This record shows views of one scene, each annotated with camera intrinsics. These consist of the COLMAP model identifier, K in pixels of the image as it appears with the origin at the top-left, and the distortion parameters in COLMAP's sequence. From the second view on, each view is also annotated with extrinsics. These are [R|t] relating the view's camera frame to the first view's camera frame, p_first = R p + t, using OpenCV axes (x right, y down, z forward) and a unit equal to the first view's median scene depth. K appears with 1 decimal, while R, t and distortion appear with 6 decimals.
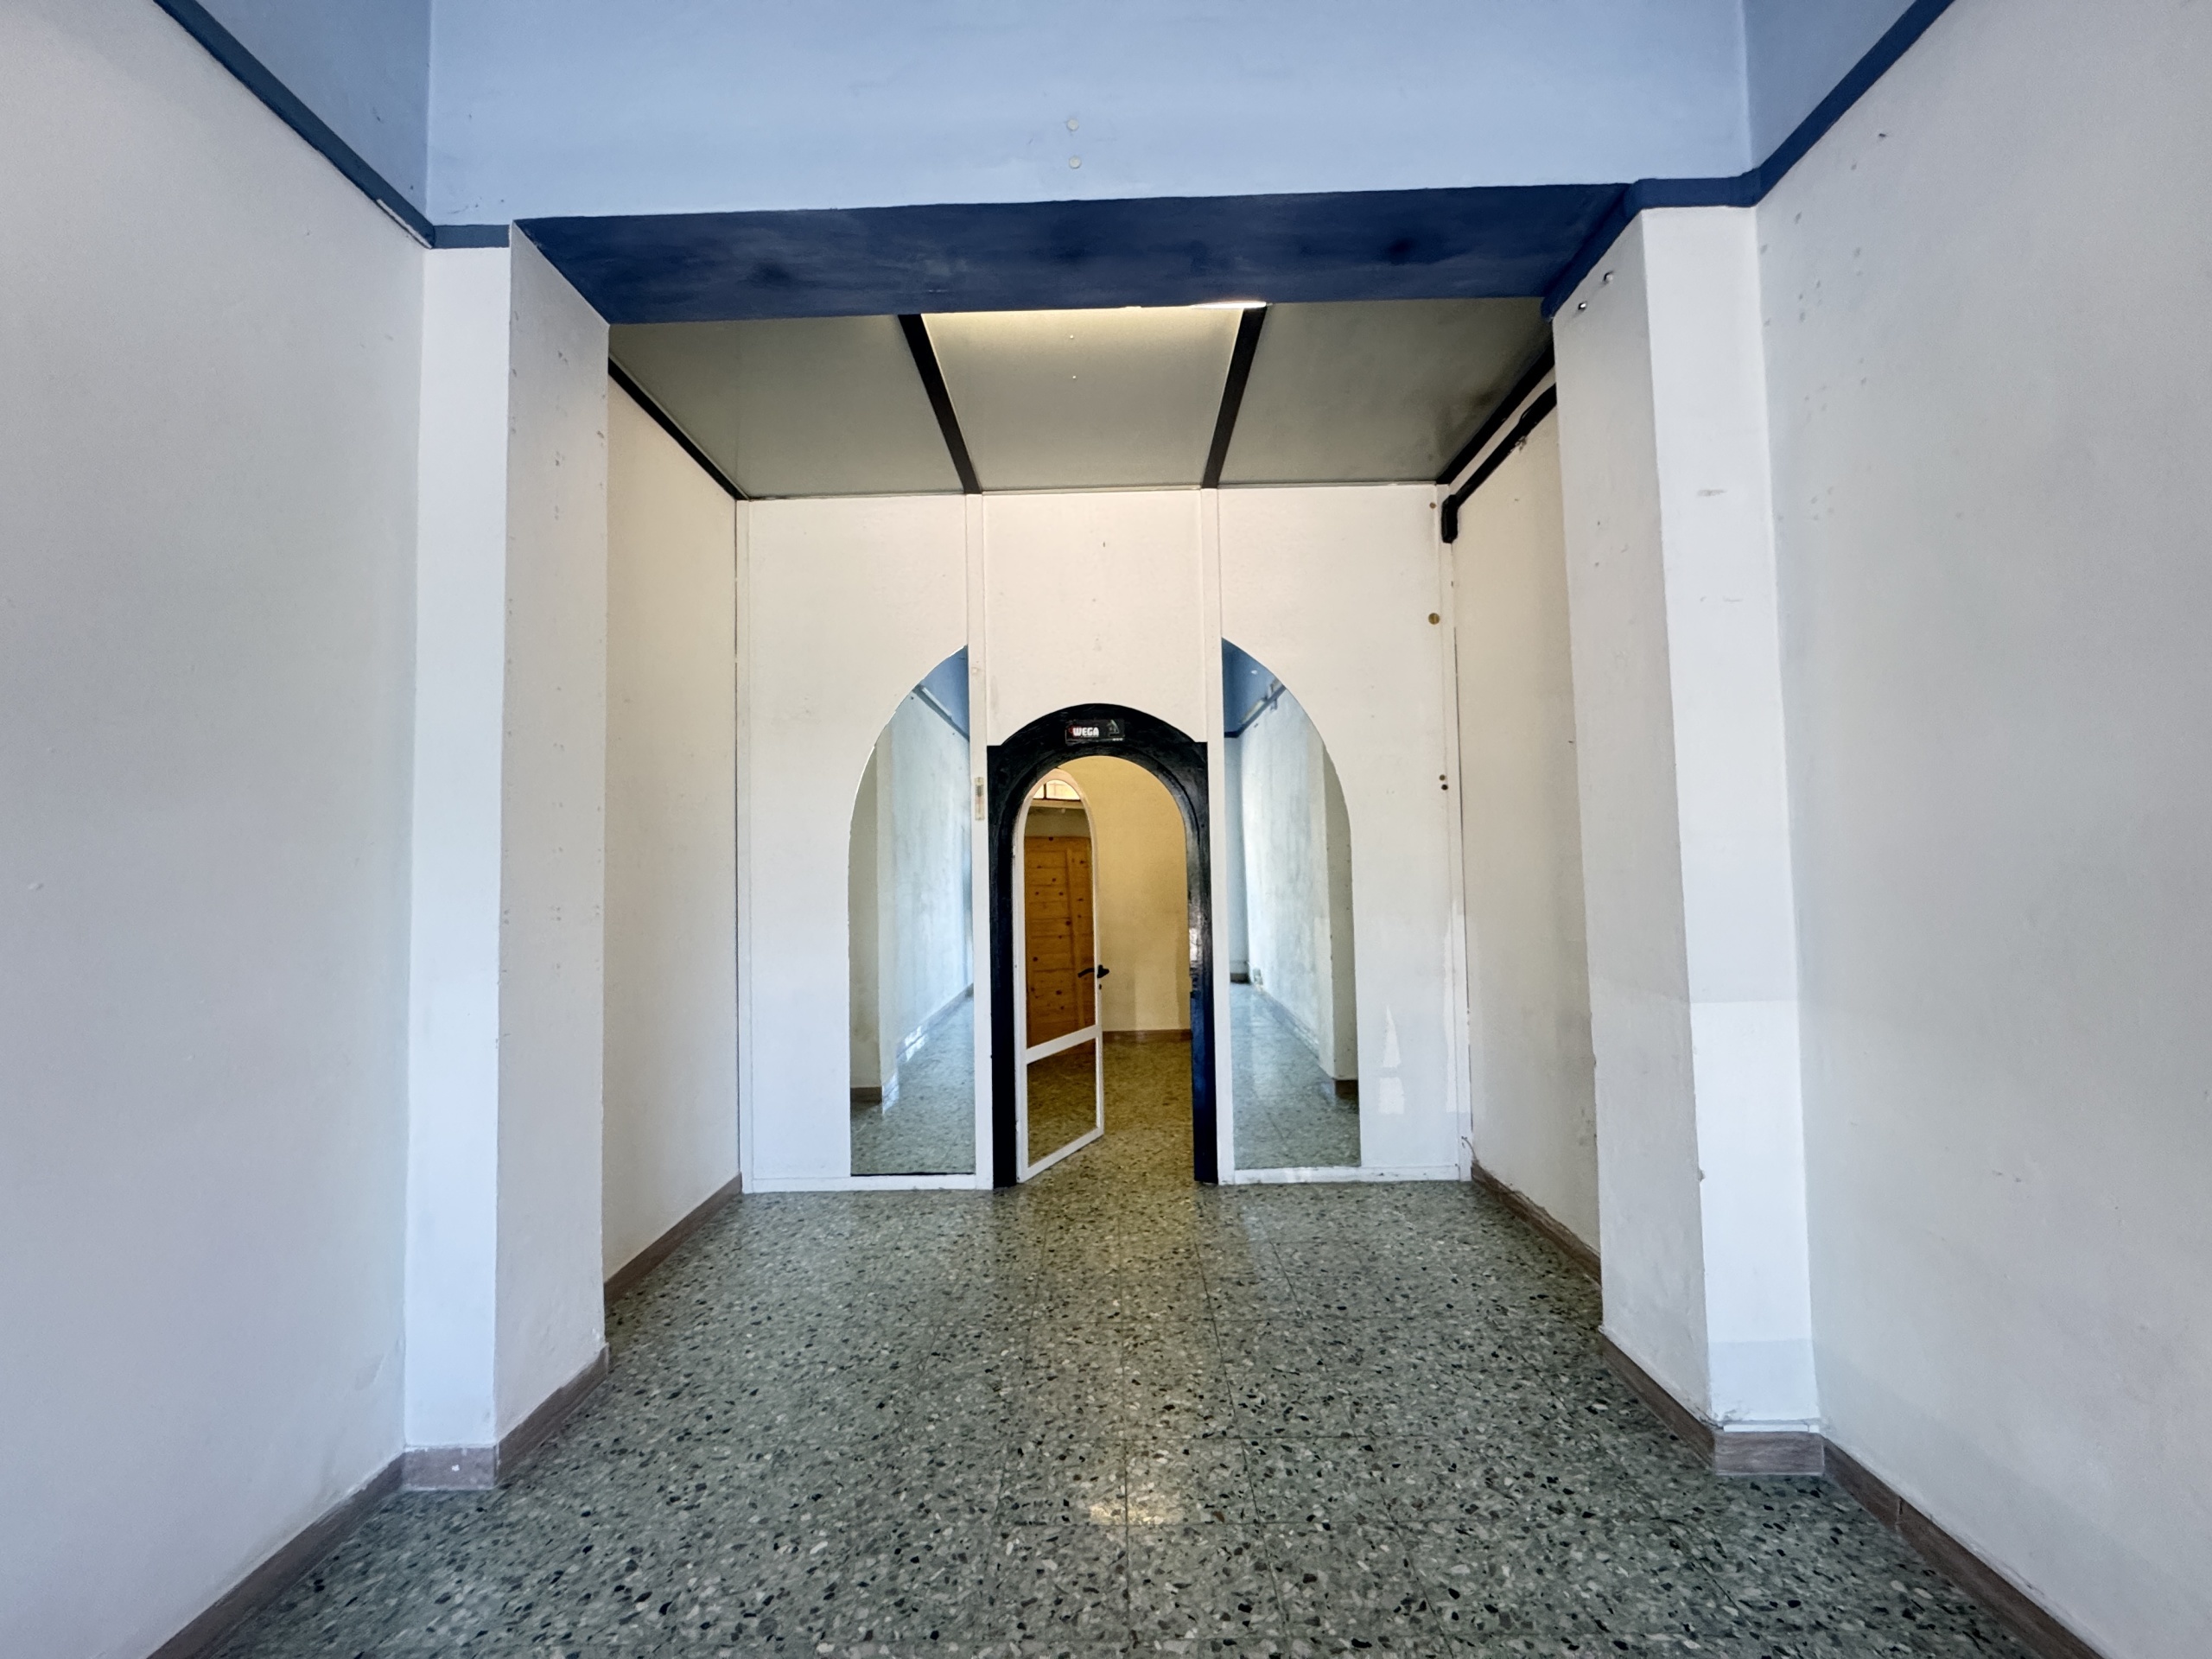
lens RADIAL K [[885.5, 0, 1105.6], [0, 885.5, 834.7], [0, 0, 1]] dist [-0.002912, -0.000532]
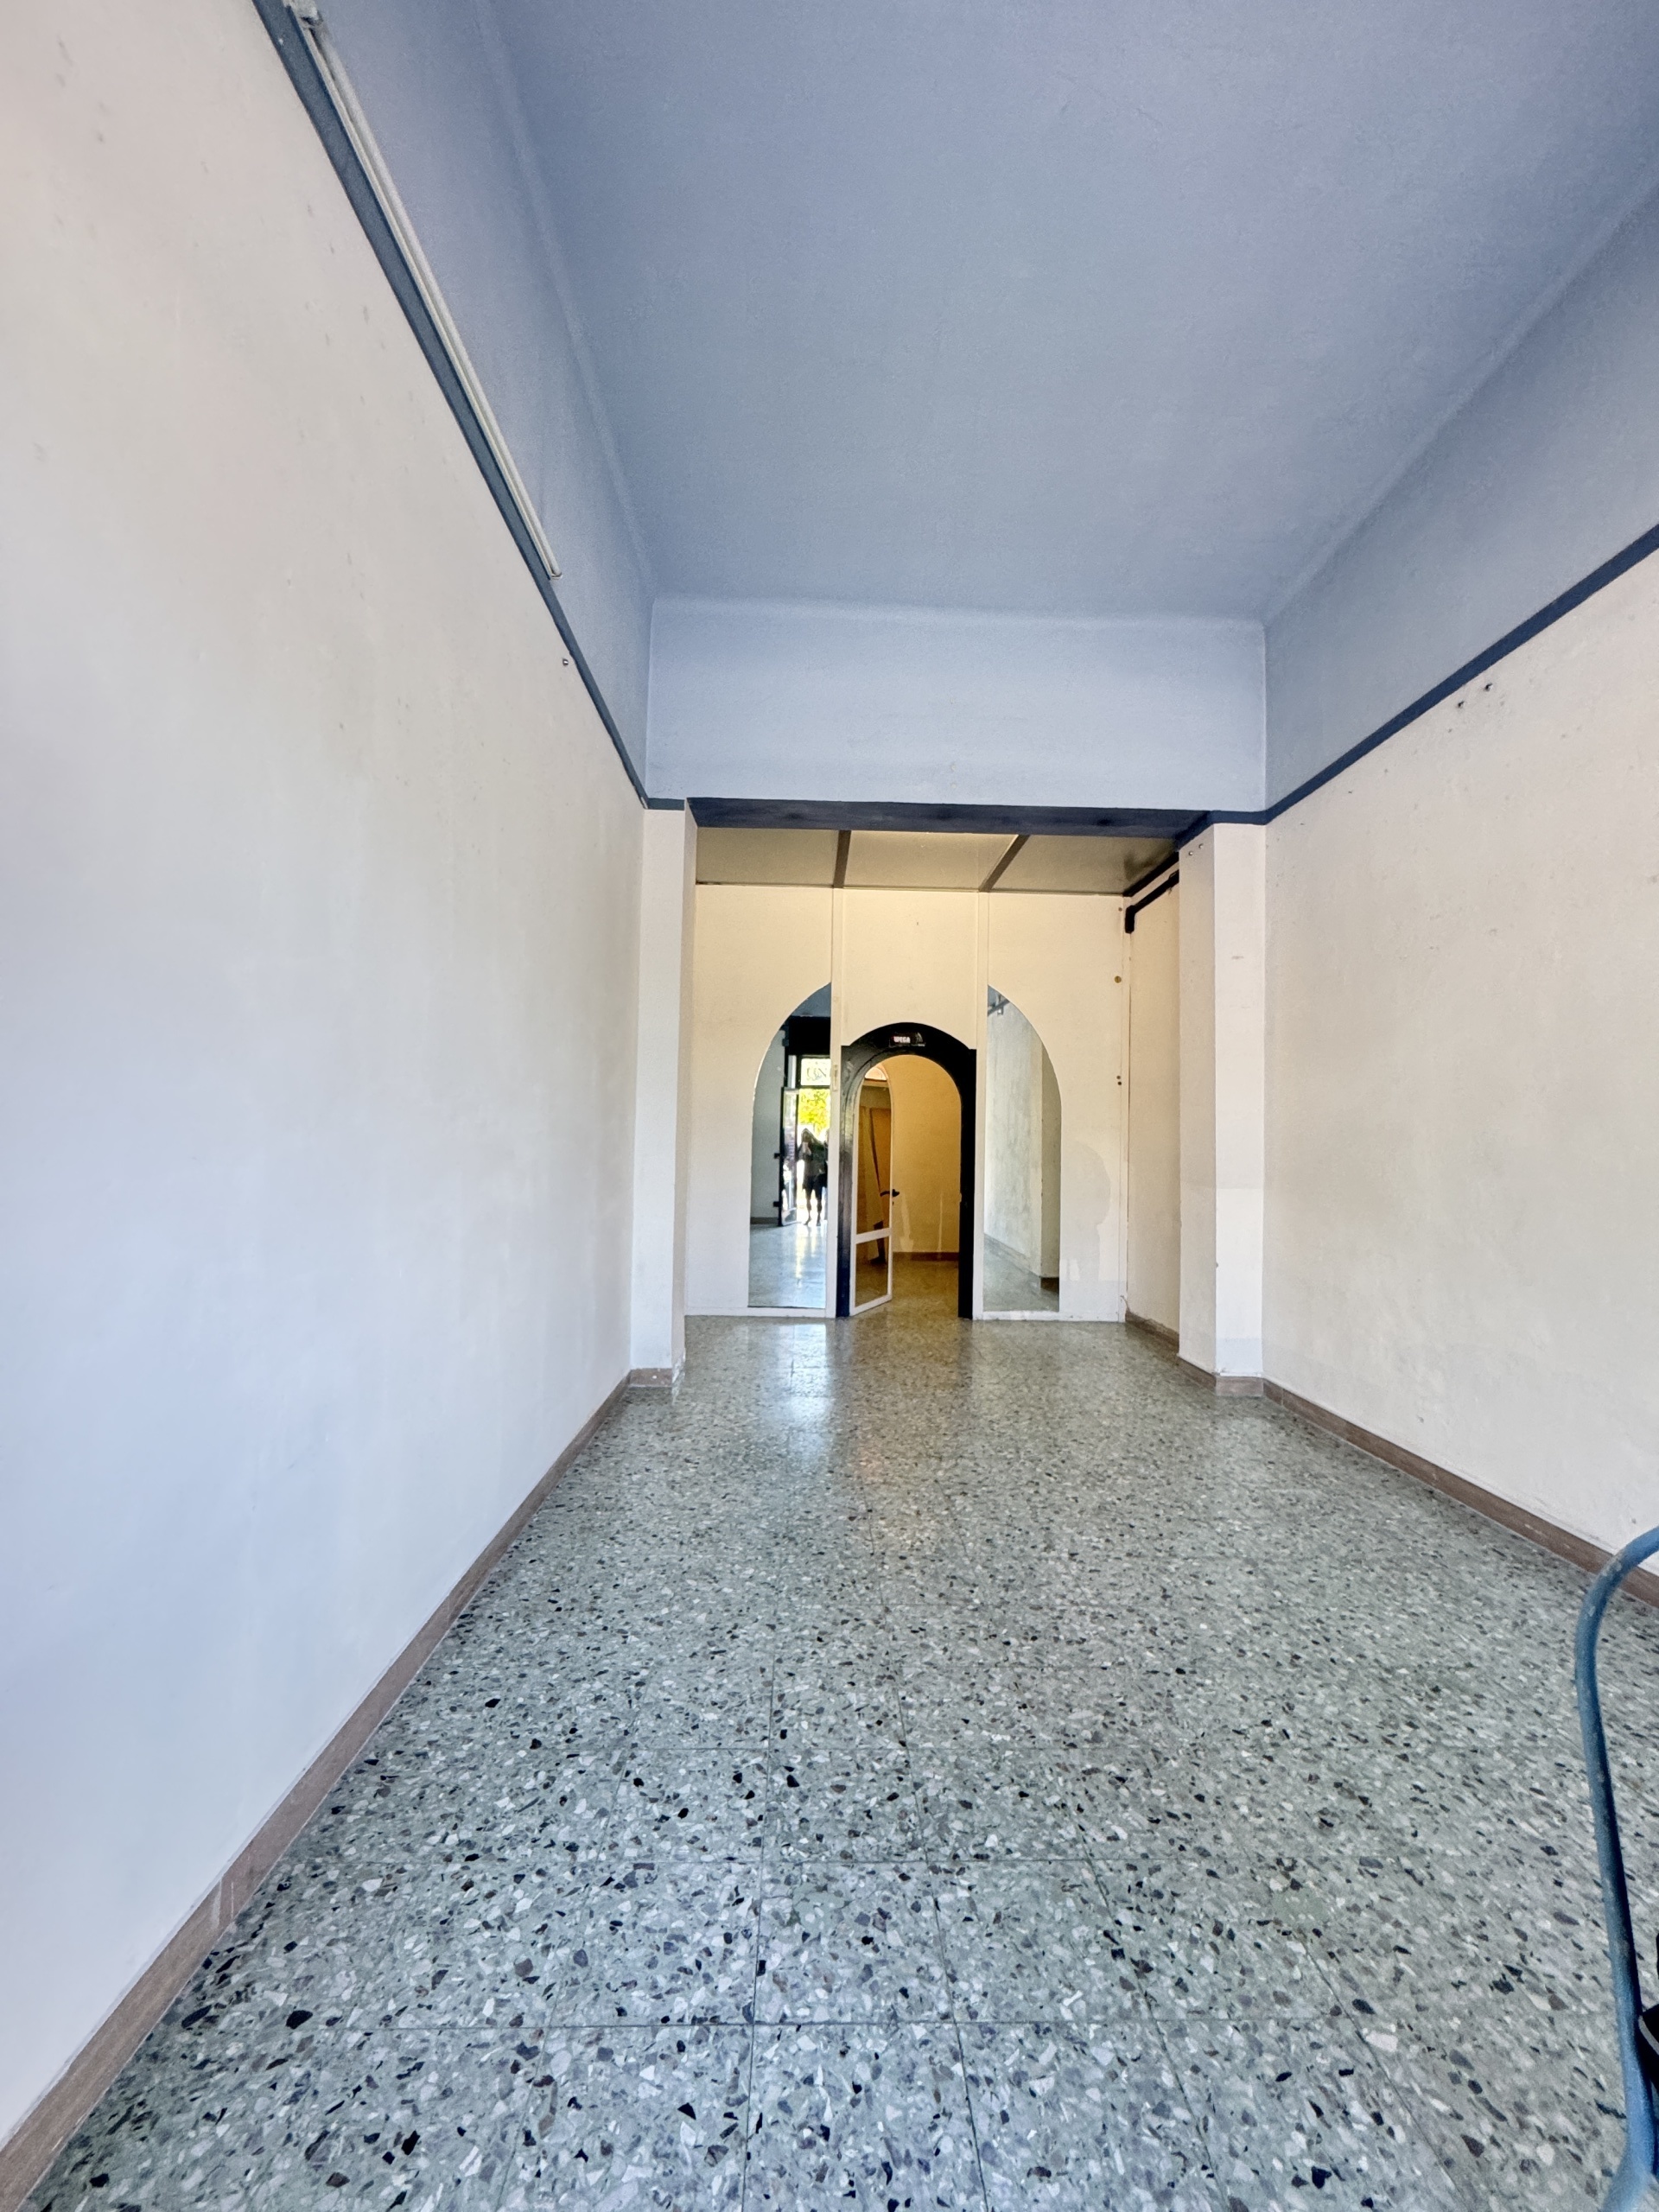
lens RADIAL K [[885.5, 0, 835.3], [0, 885.5, 1111.9], [0, 0, 1]] dist [-0.002912, -0.000532]
pose [[0.998385, 0.043190, 0.036913, -0.203642], [-0.043297, 0.999060, 0.002112, 0.018138], [-0.036787, -0.003707, 0.999316, -0.627105]]
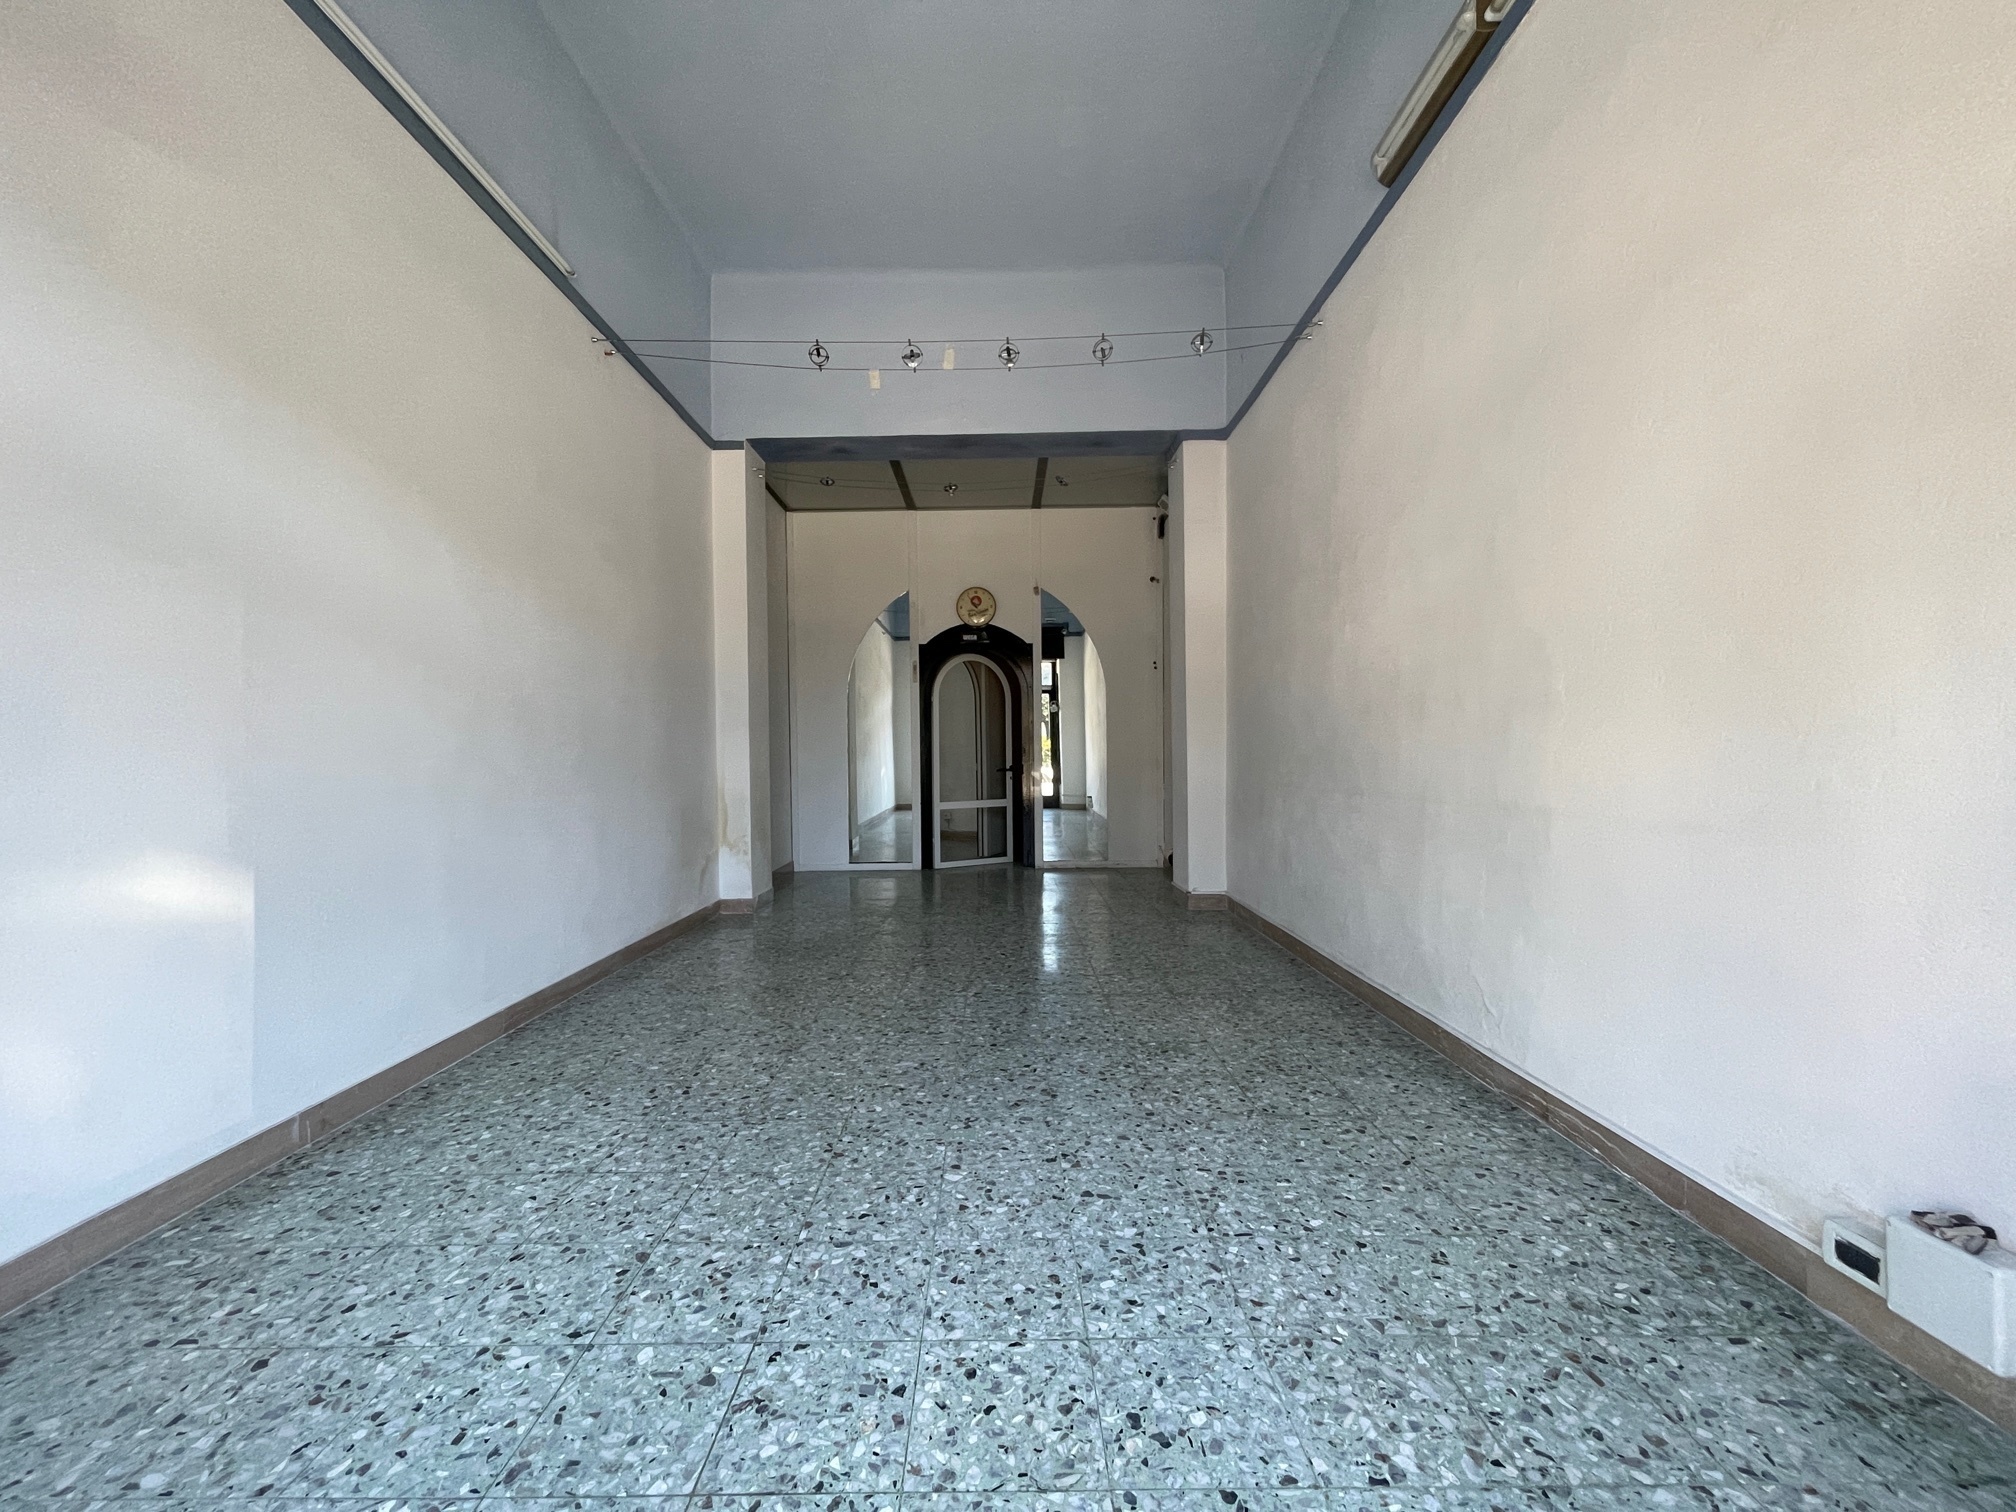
lens RADIAL K [[812.6, 0, 1002.0], [0, 812.6, 770.7], [0, 0, 1]] dist [-0.001255, 0.000604]
pose [[0.999943, 0.007284, 0.007780, 0.035904], [-0.007767, 0.997924, 0.063932, 0.061064], [-0.007298, -0.063989, 0.997924, -0.796599]]
